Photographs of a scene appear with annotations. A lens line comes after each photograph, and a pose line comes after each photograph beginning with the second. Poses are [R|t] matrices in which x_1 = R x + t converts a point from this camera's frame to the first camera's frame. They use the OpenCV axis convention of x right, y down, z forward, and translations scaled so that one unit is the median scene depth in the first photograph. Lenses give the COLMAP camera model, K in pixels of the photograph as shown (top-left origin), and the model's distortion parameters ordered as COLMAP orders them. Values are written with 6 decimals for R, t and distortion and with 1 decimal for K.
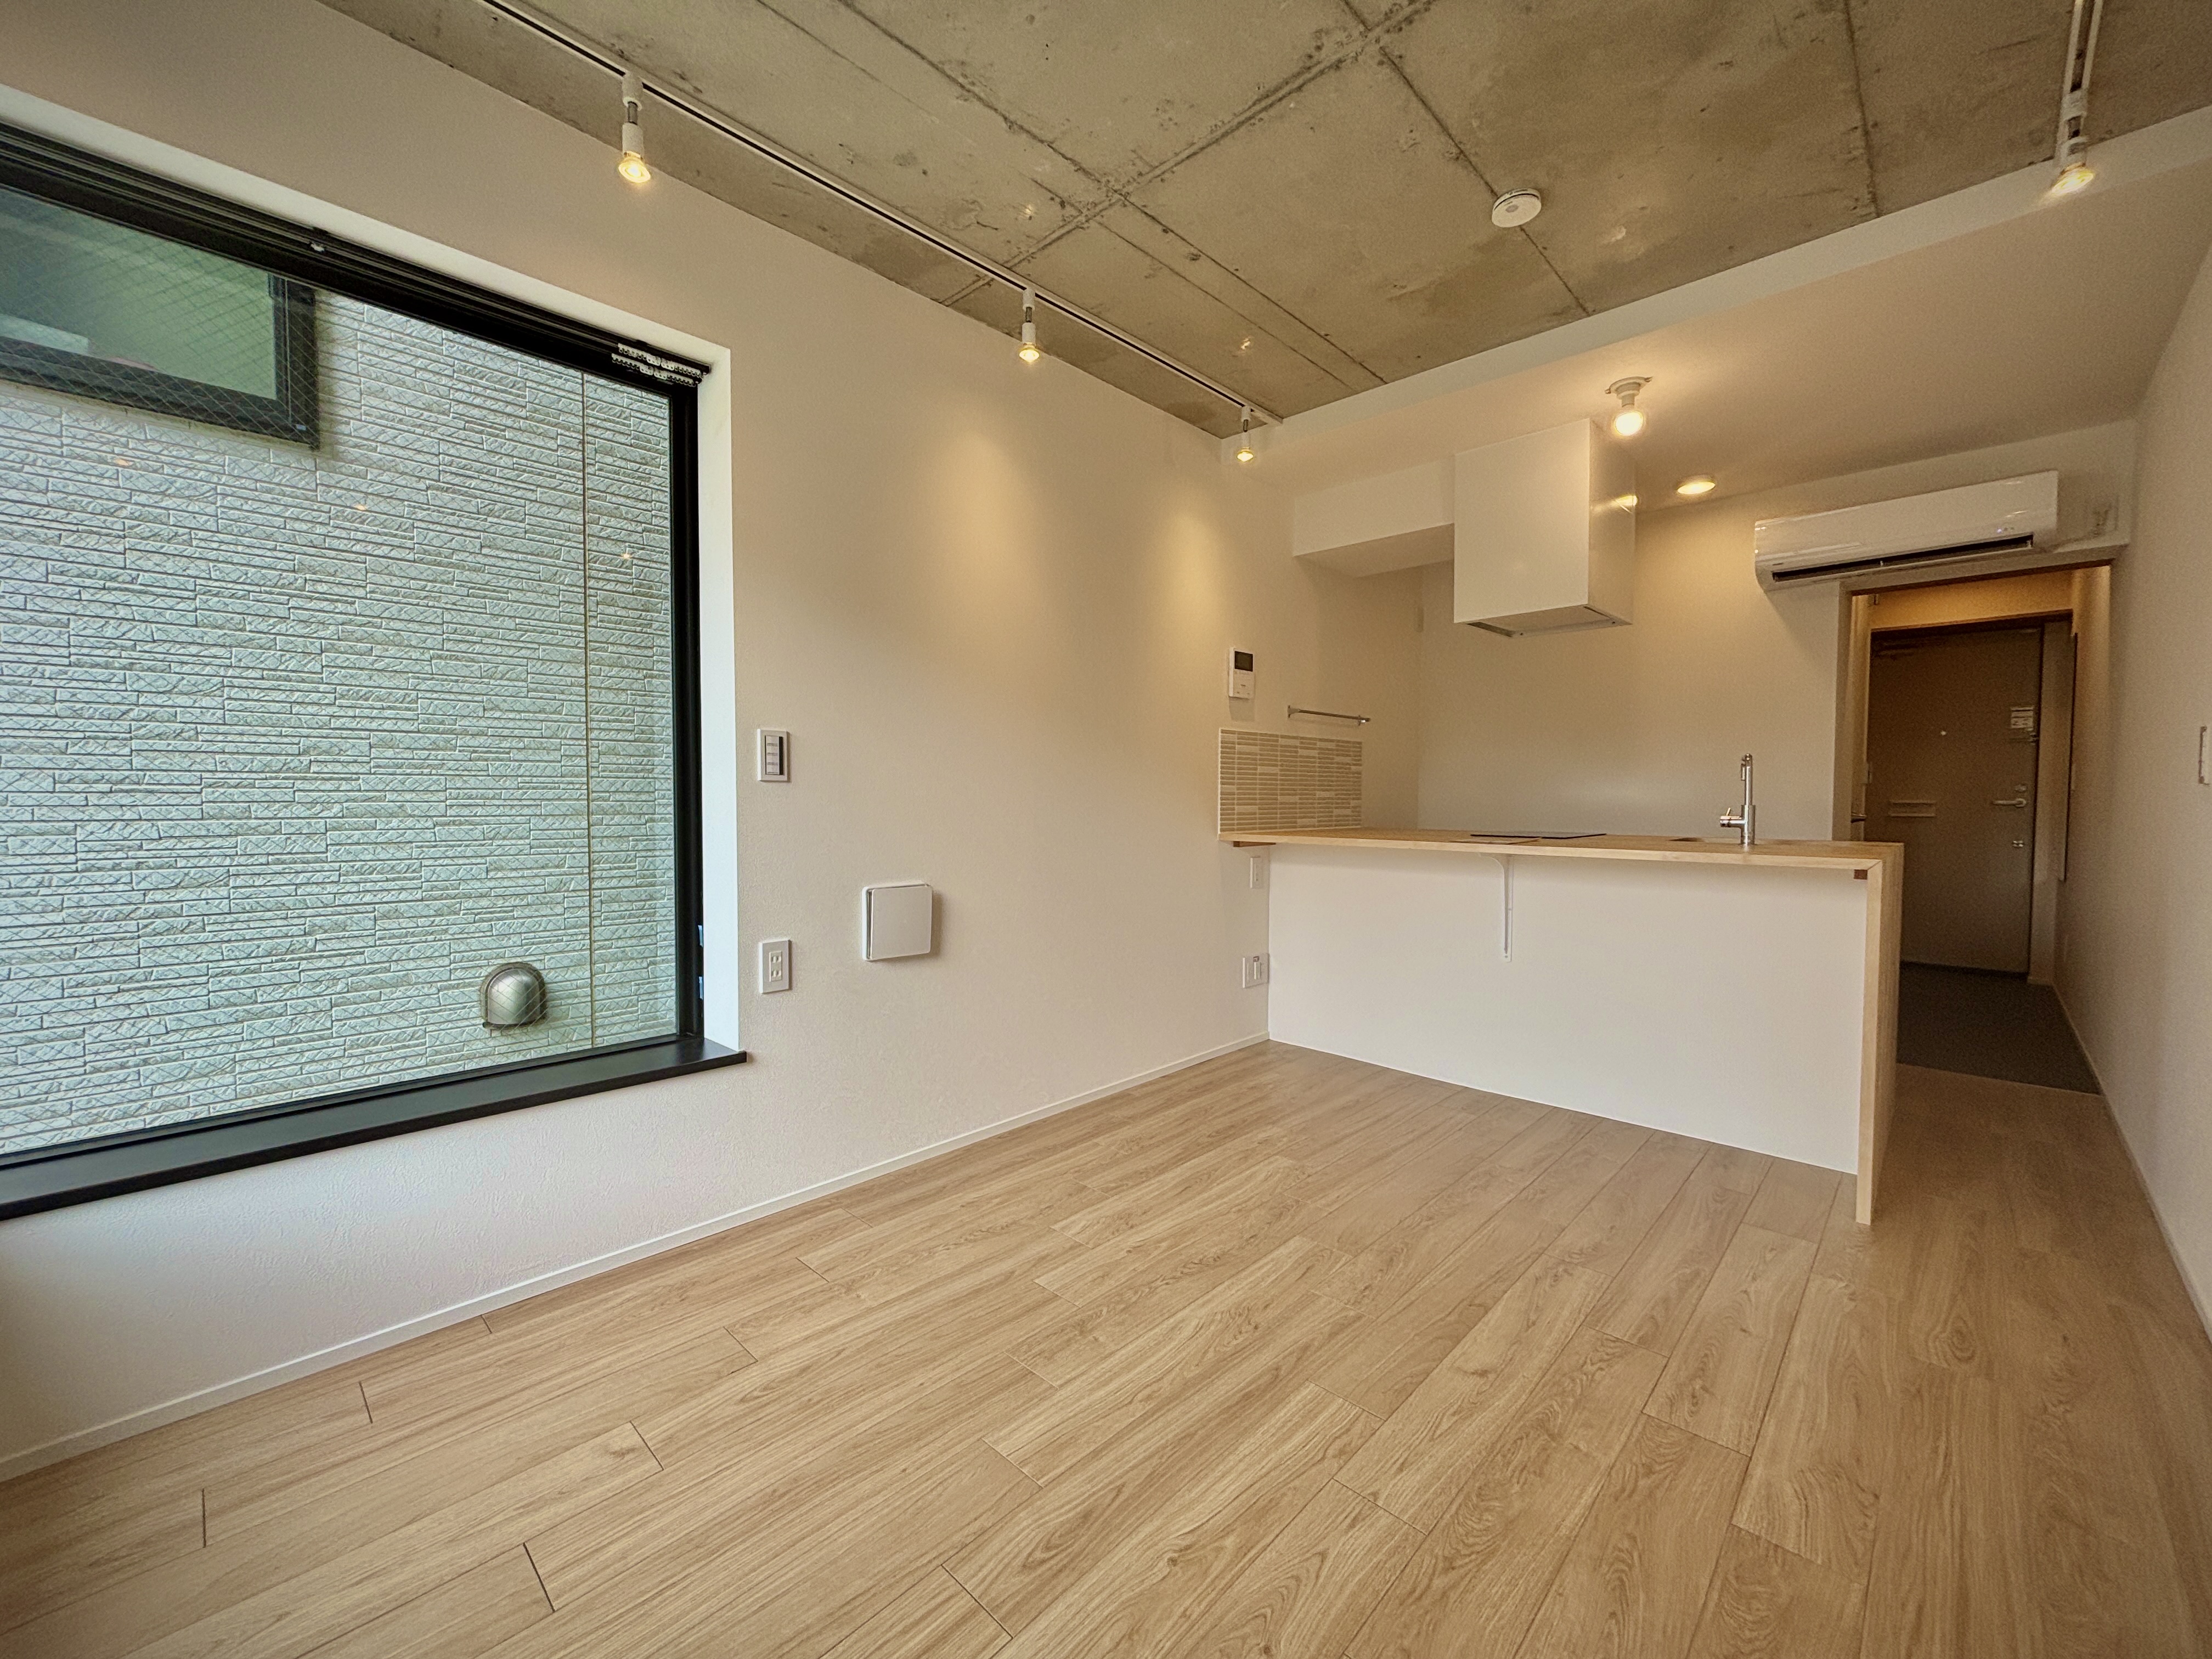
lens RADIAL K [[892.6, 0, 1103.9], [0, 892.6, 826.9], [0, 0, 1]] dist [0.002099, 0.000608]
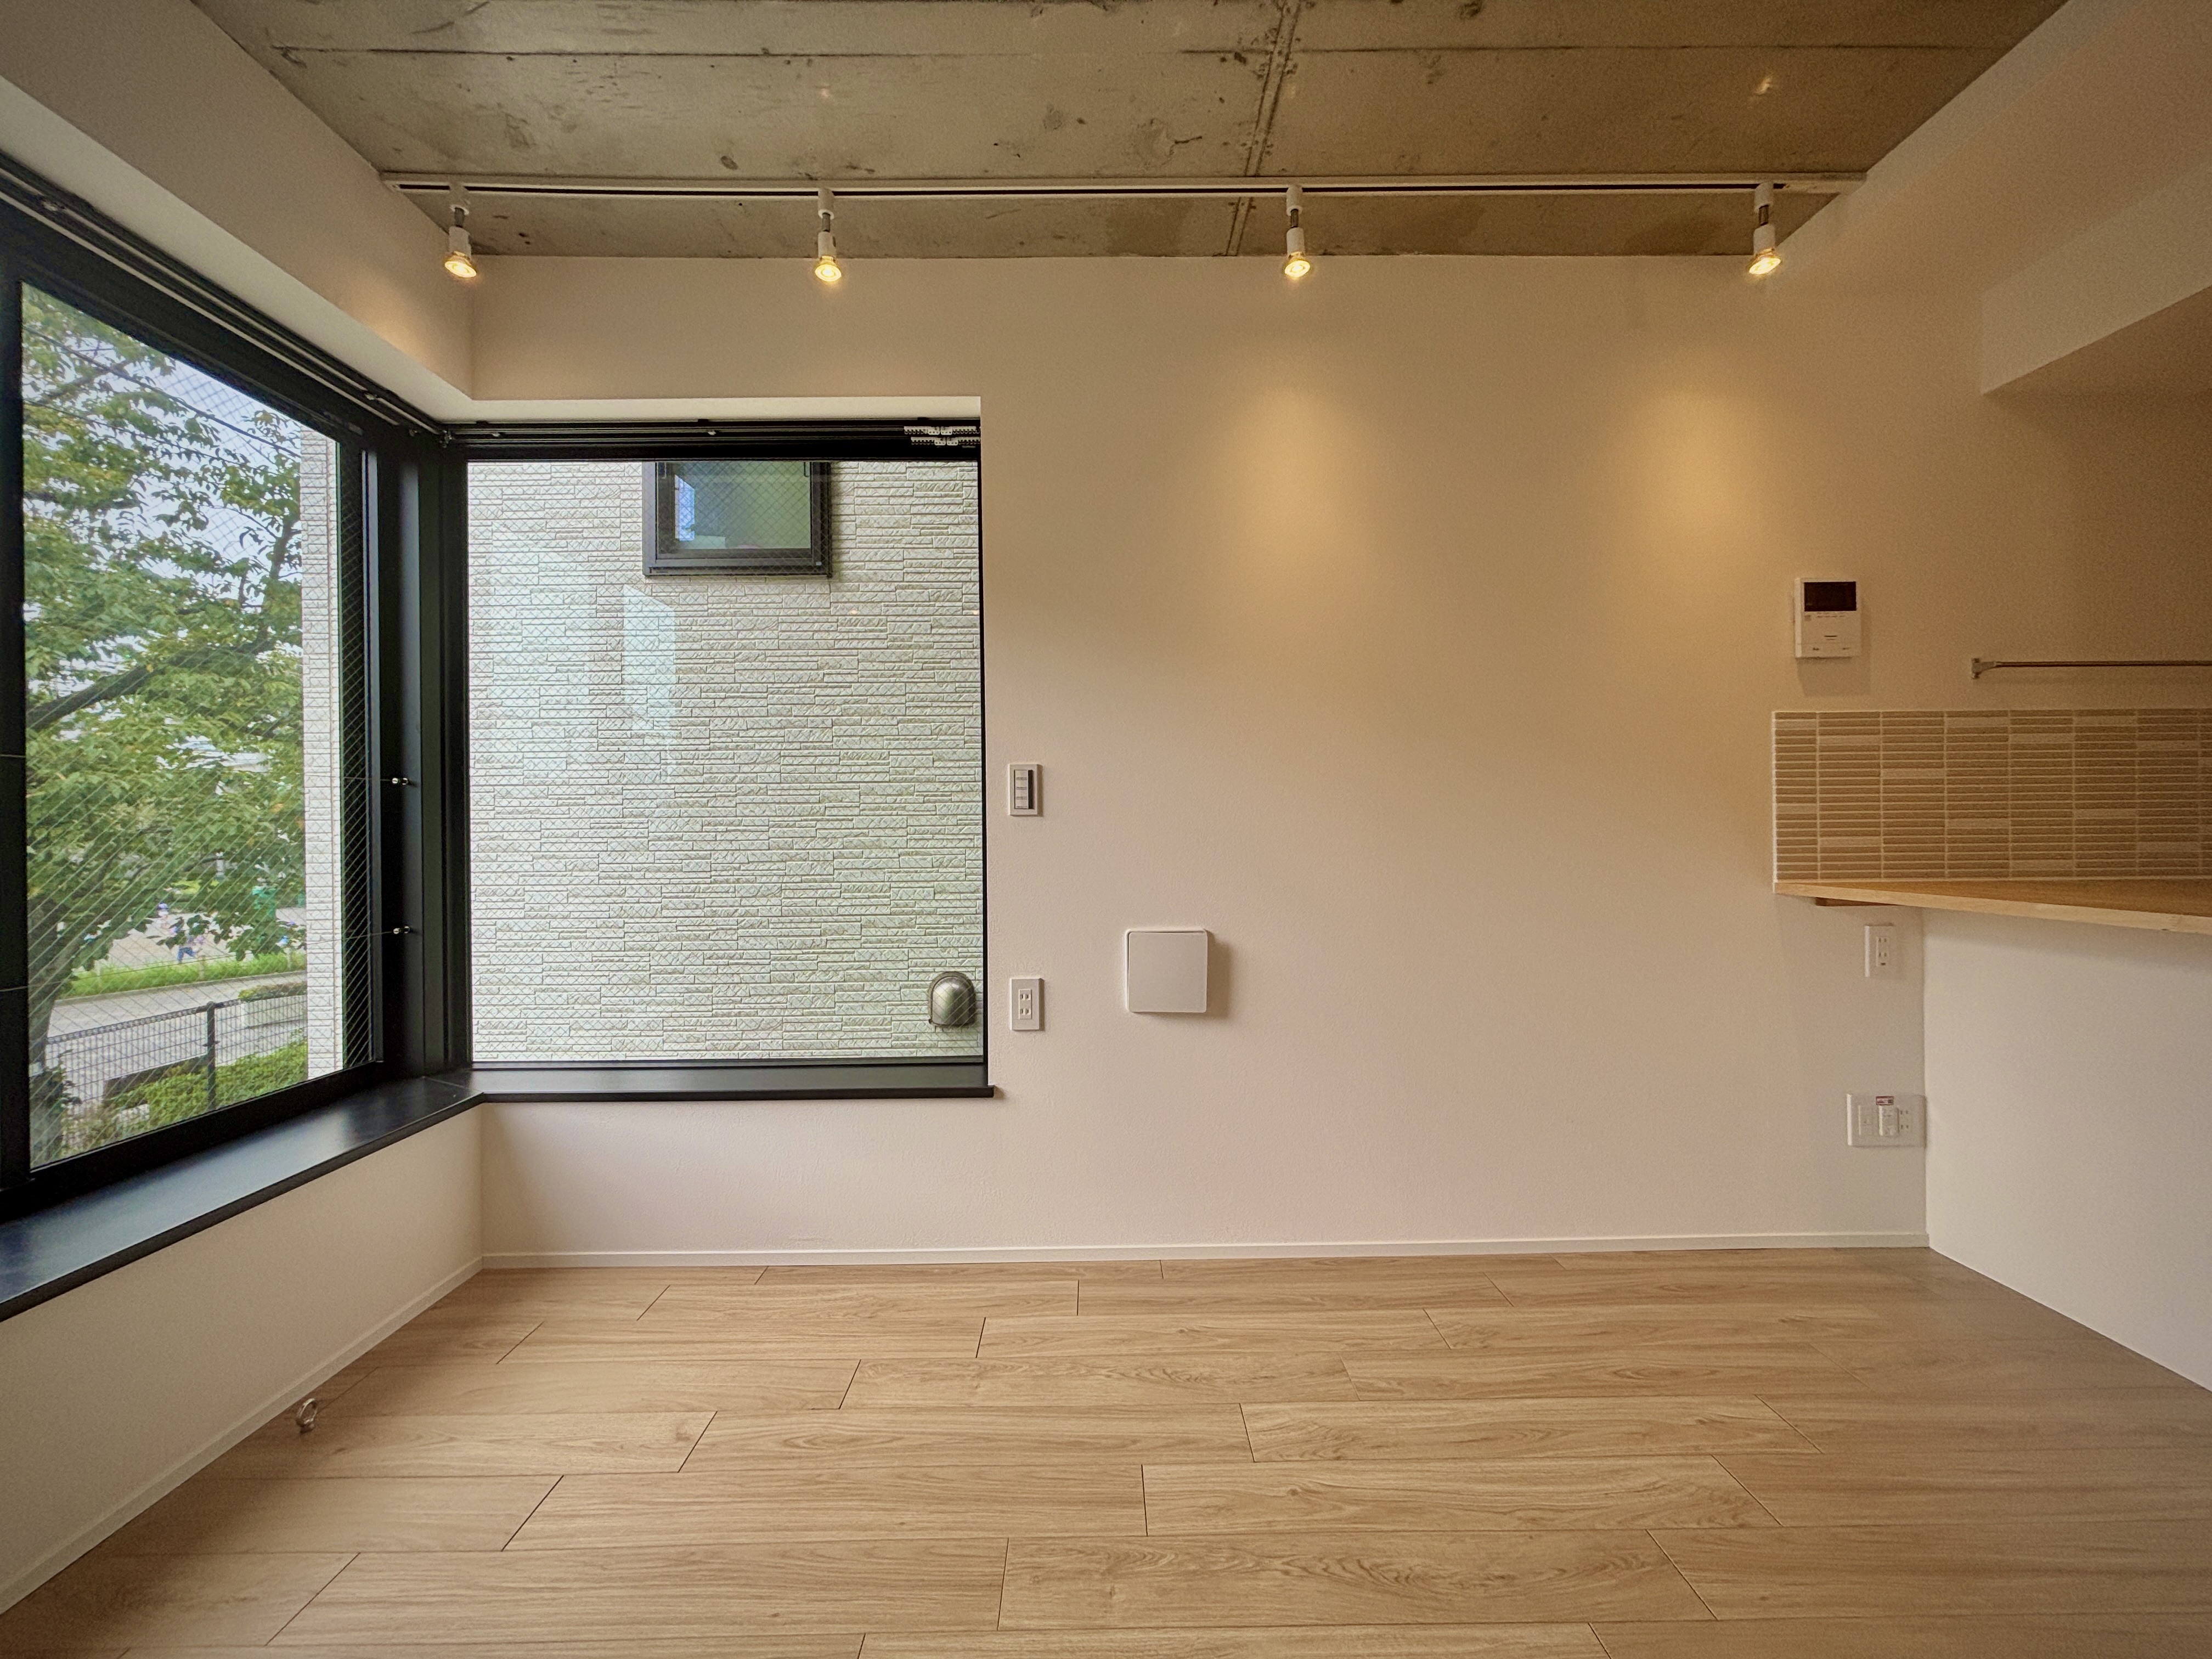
lens RADIAL K [[895.7, 0, 1099.6], [0, 895.7, 826.7], [0, 0, 1]] dist [0.002300, -0.000155]
pose [[0.701299, -0.010976, -0.712783, 0.376140], [-0.012652, 0.999532, -0.027839, -0.011906], [0.712755, 0.028542, 0.700832, 0.358216]]
